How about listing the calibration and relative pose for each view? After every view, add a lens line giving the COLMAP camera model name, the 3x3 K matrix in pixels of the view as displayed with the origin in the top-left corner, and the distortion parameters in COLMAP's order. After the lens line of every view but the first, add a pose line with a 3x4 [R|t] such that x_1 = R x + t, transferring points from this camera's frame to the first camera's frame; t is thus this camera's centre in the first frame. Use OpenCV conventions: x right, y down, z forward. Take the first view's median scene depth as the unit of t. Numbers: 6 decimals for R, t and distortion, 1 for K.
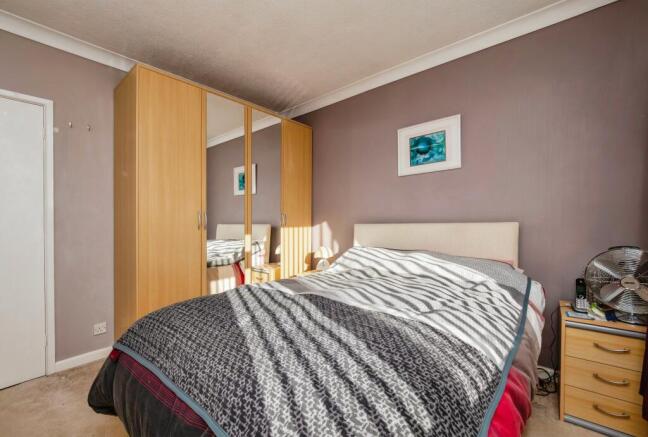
lens RADIAL K [[278.0, 0, 324.0], [0, 278.0, 221.7], [0, 0, 1]] dist [0.004283, -0.001557]
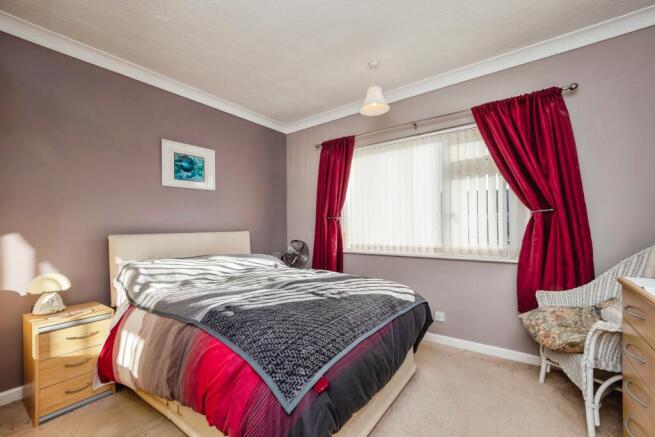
lens RADIAL K [[281.0, 0, 325.7], [0, 281.0, 221.9], [0, 0, 1]] dist [0.004283, -0.001557]
pose [[-0.041408, 0.021601, 0.998909, -0.805276], [0.002273, 0.999766, -0.021525, -0.012542], [-0.999140, 0.001379, -0.041447, 0.486914]]
